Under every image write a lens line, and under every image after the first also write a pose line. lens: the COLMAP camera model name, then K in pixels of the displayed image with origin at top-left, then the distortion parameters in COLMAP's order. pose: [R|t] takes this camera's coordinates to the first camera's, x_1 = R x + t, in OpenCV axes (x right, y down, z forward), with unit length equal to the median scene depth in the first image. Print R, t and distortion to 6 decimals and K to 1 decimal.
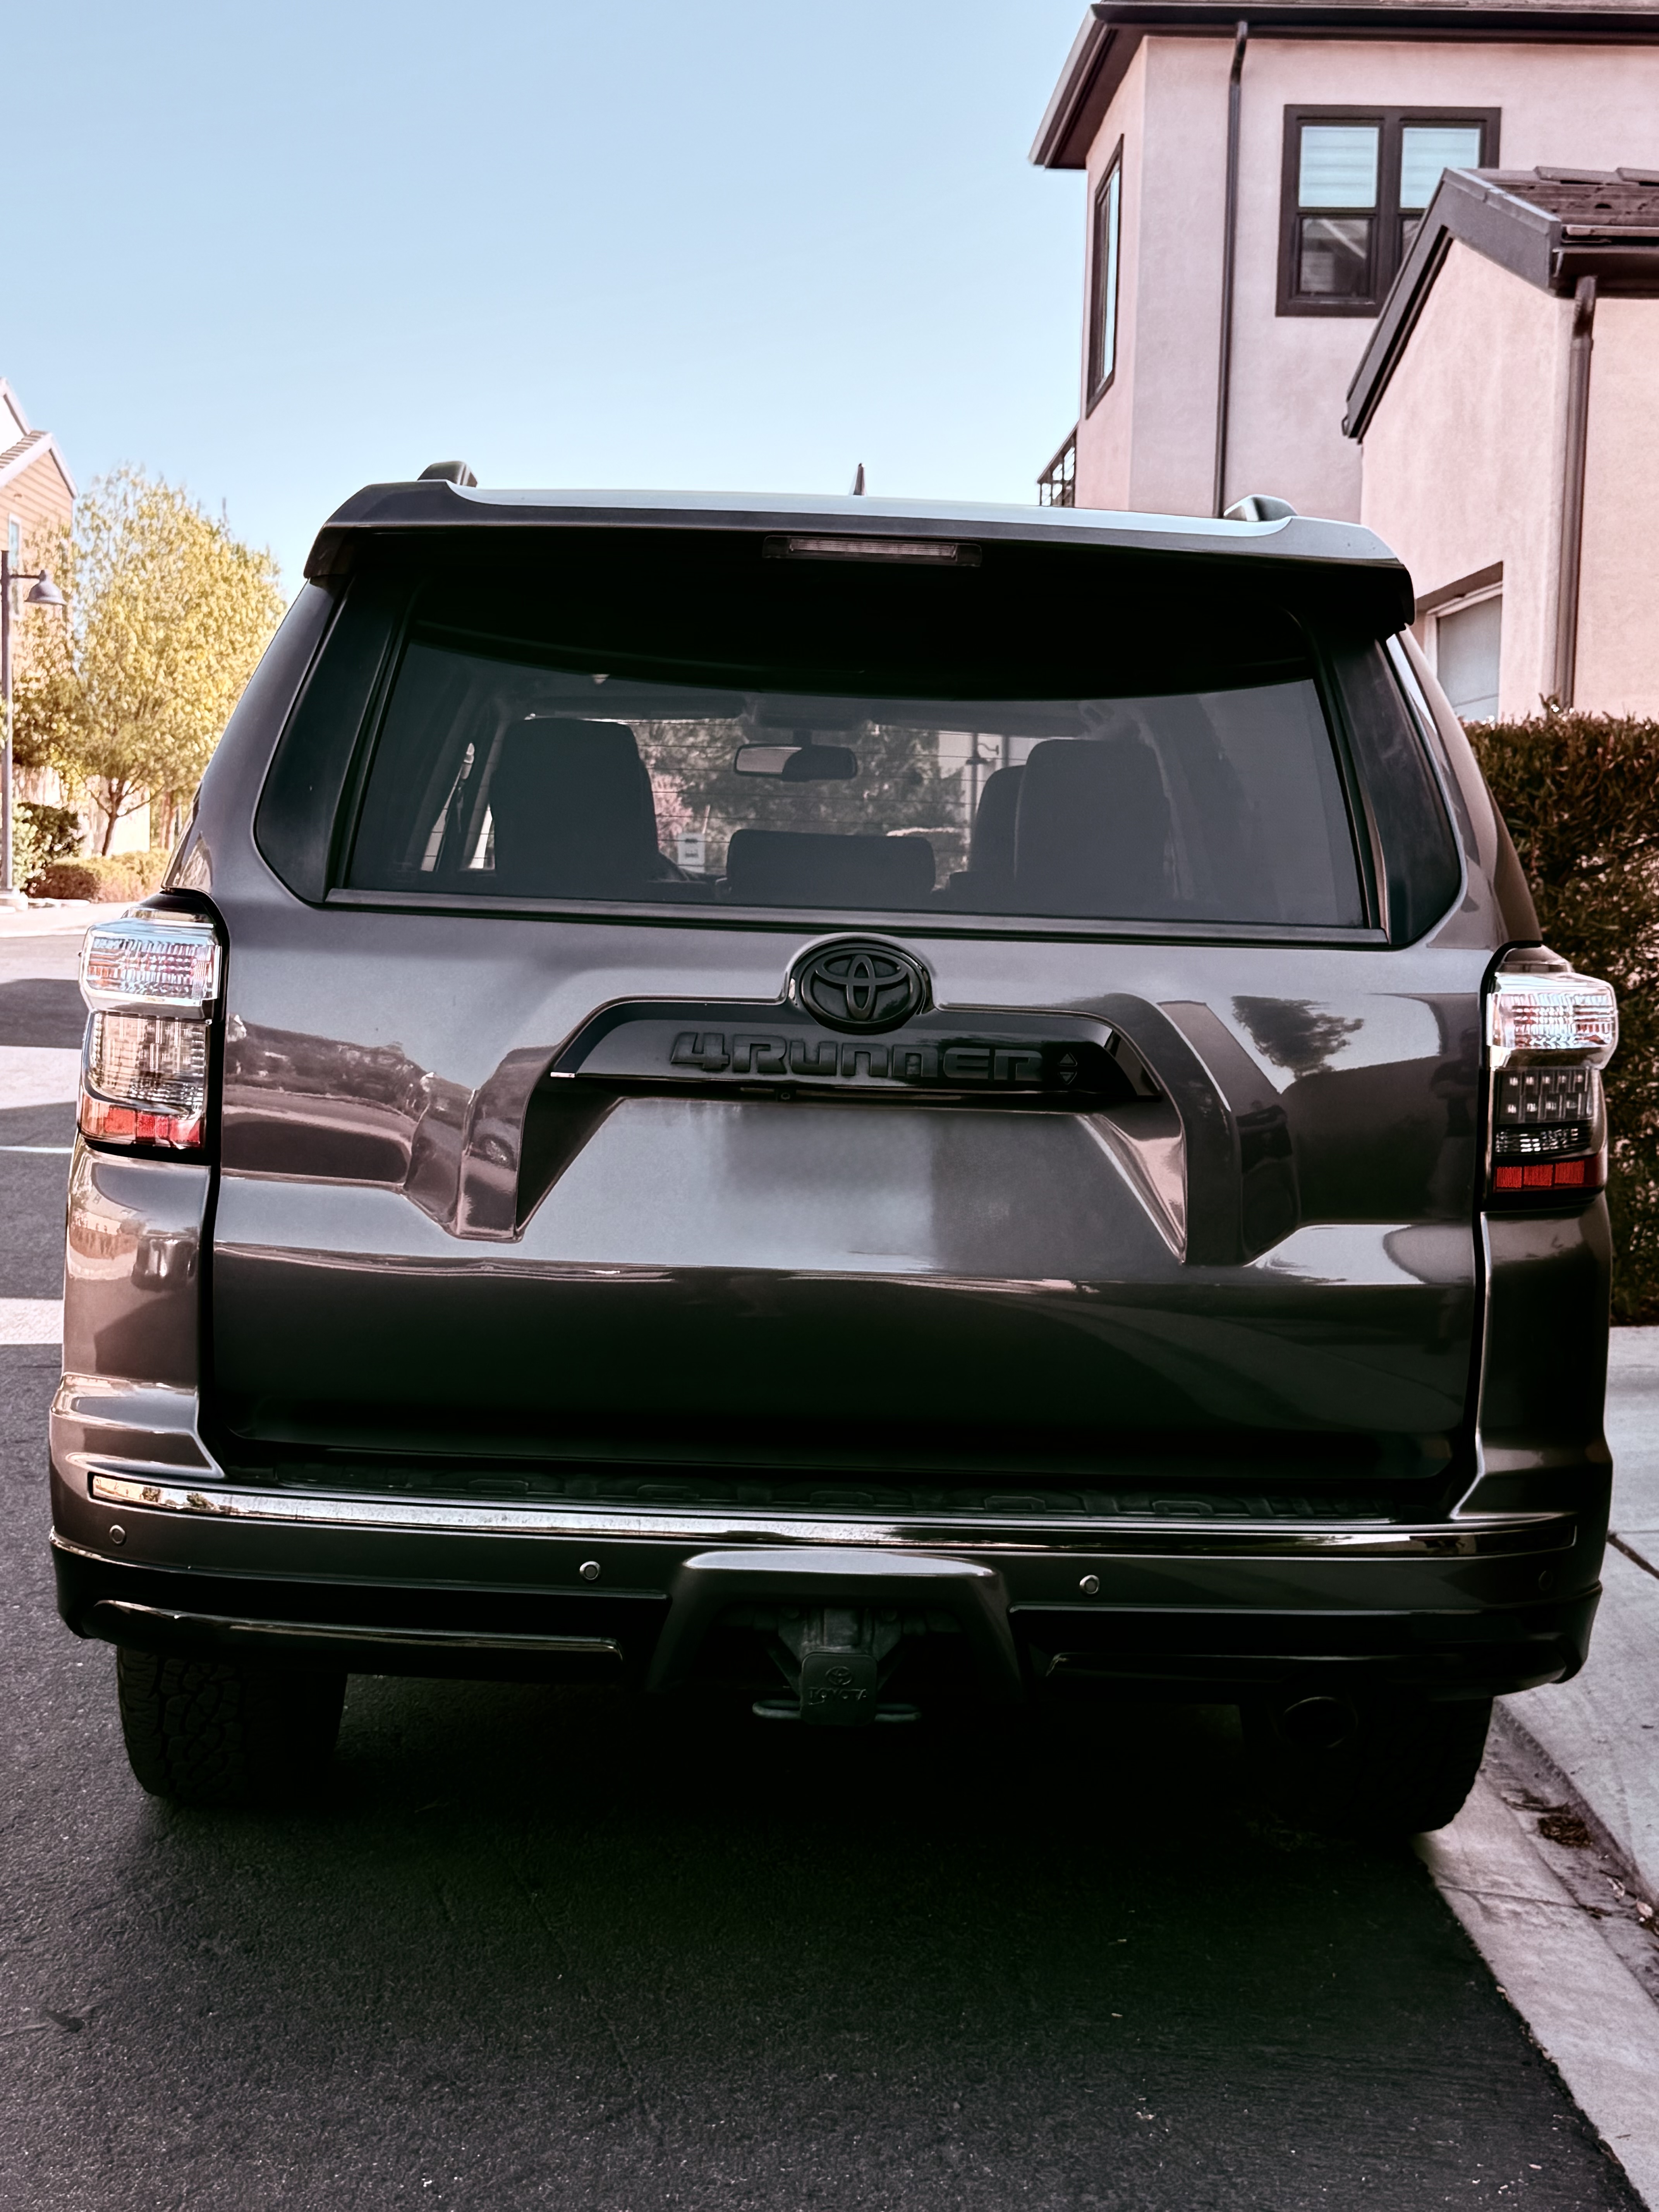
lens RADIAL K [[2942.4, 0, 822.4], [0, 2942.4, 1100.7], [0, 0, 1]] dist [0.092089, 0.000000]
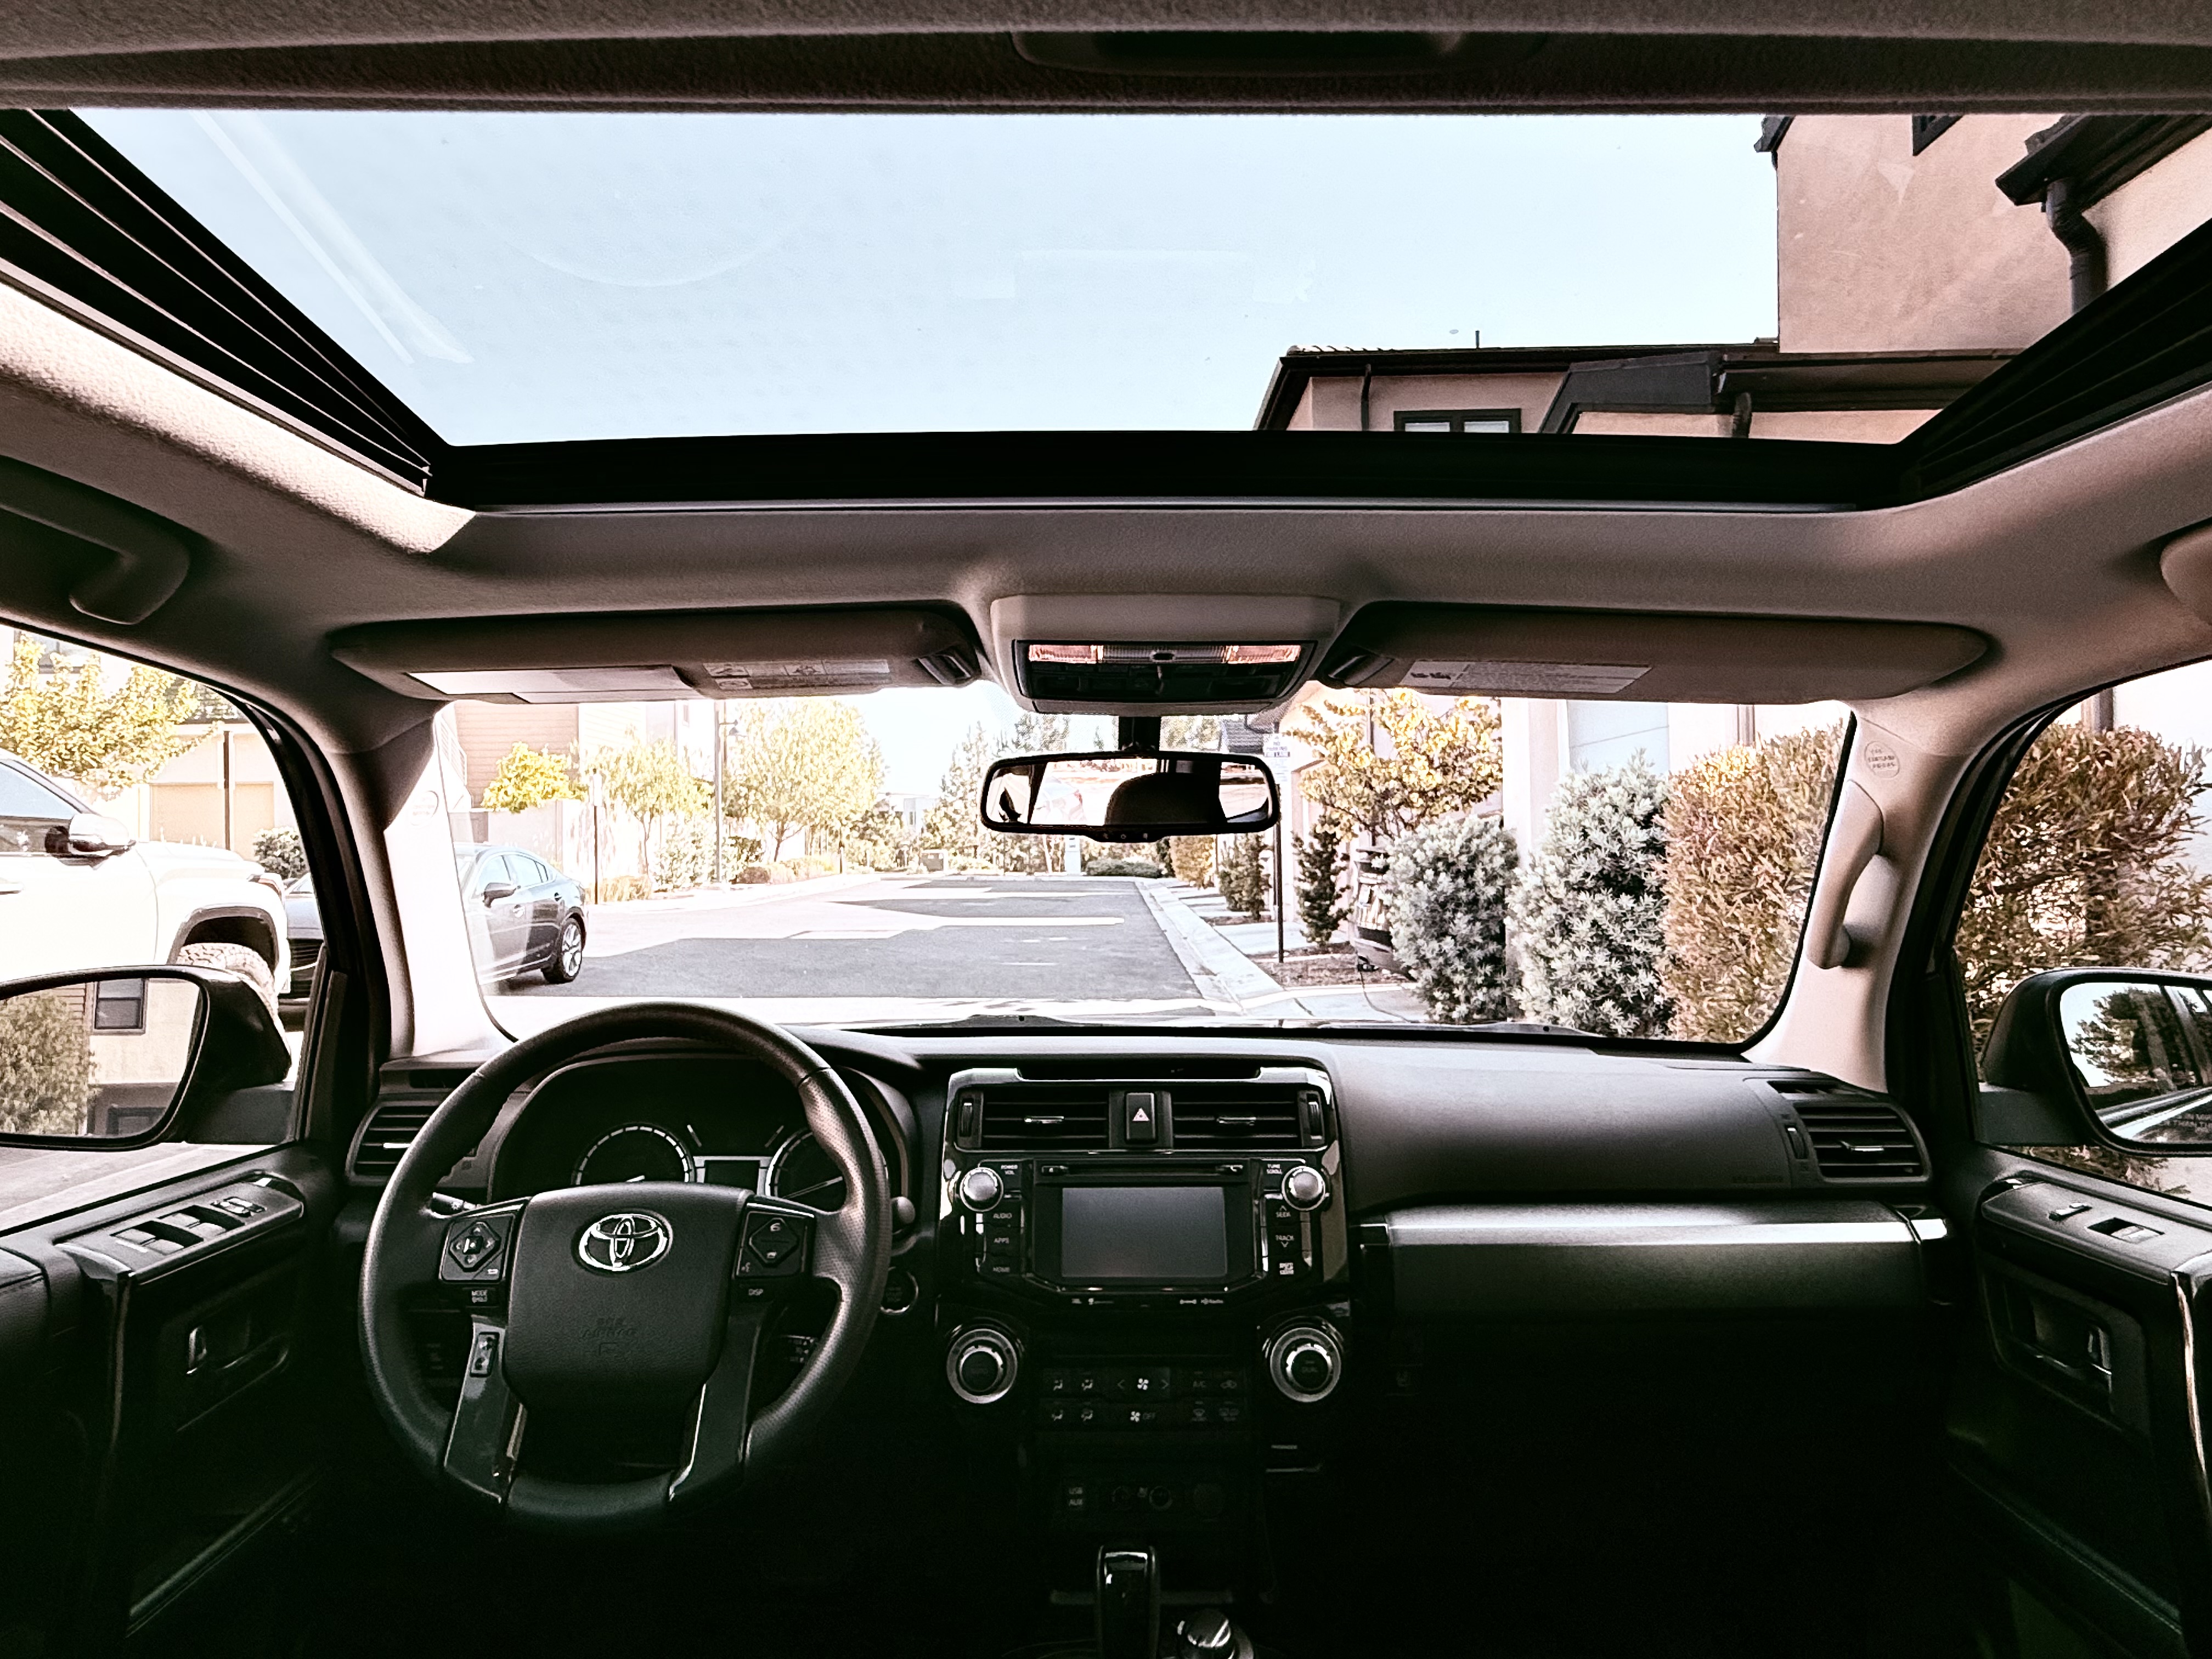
lens RADIAL K [[1323.2, 0, 1094.0], [0, 1323.2, 839.0], [0, 0, 1]] dist [-0.001889, 0.000703]
pose [[0.998894, -0.035016, -0.031369, -0.001959], [0.032192, 0.995741, -0.086397, -0.021578], [0.034261, 0.085291, 0.995767, 0.191173]]
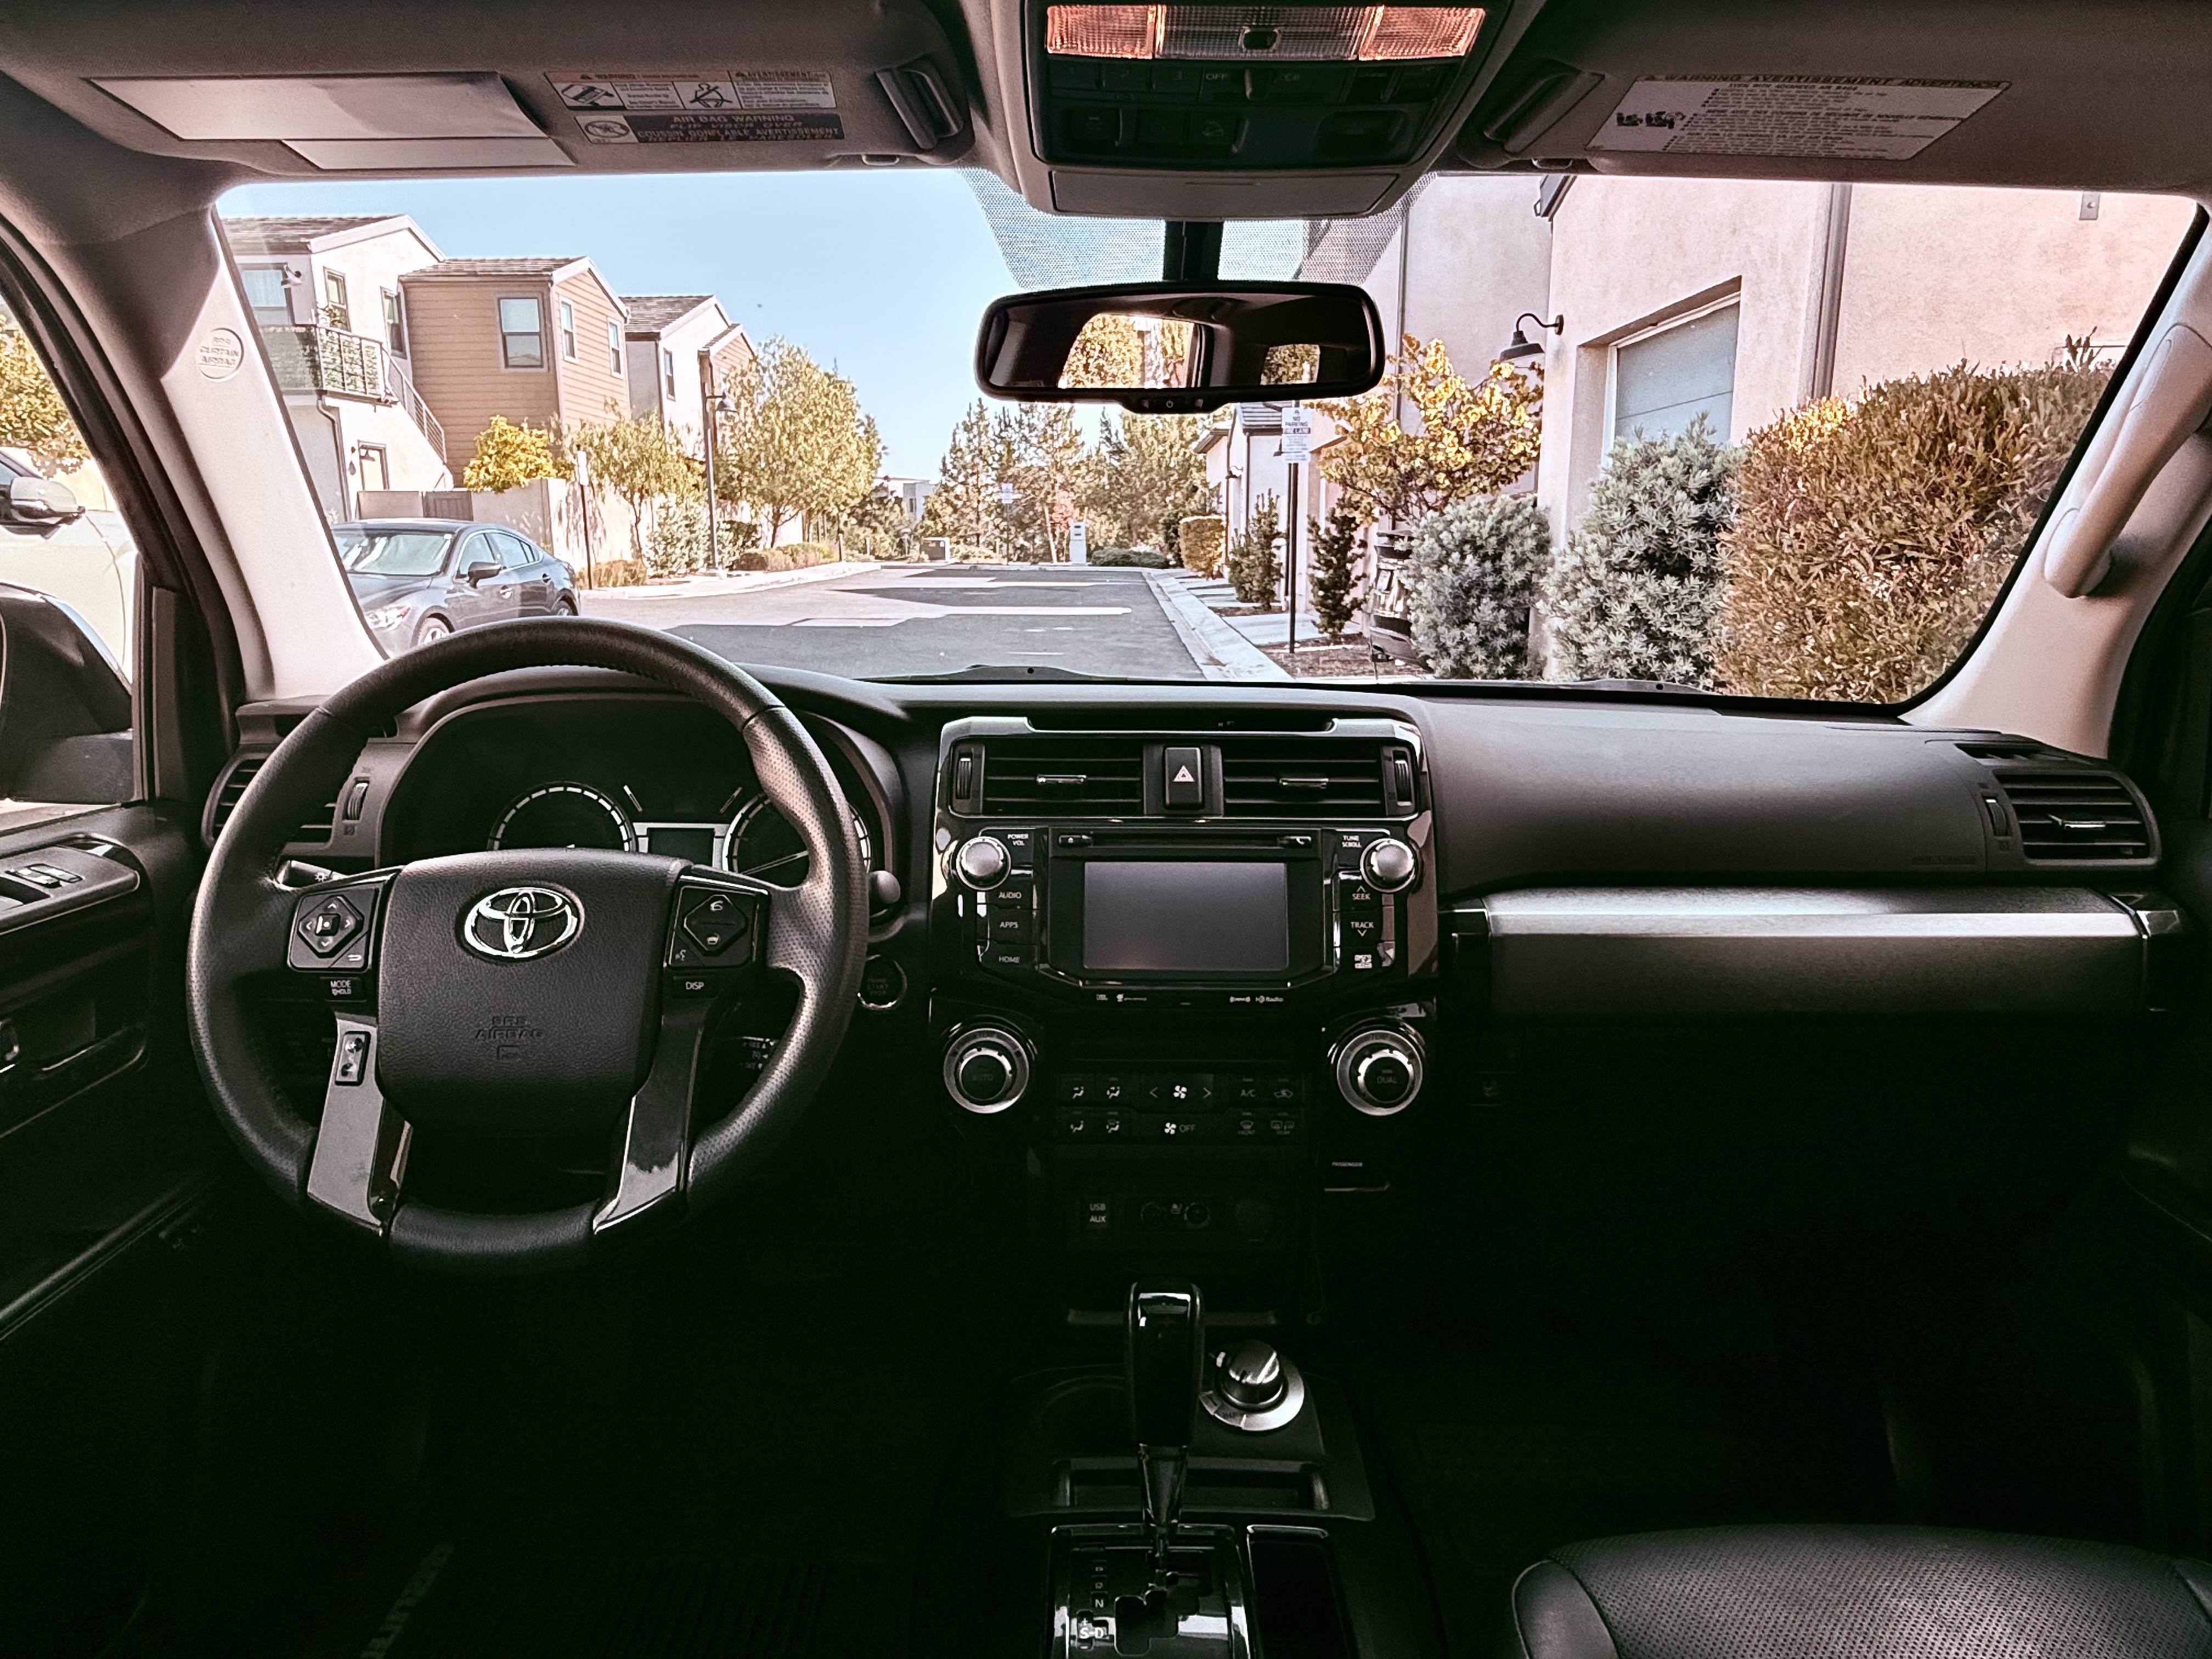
lens RADIAL K [[1323.2, 0, 1087.9], [0, 1323.2, 834.8], [0, 0, 1]] dist [-0.001889, 0.000703]
pose [[0.998806, -0.018353, -0.045272, -0.002997], [0.024534, 0.989848, 0.139999, -0.019684], [0.042243, -0.140943, 0.989116, 0.200370]]
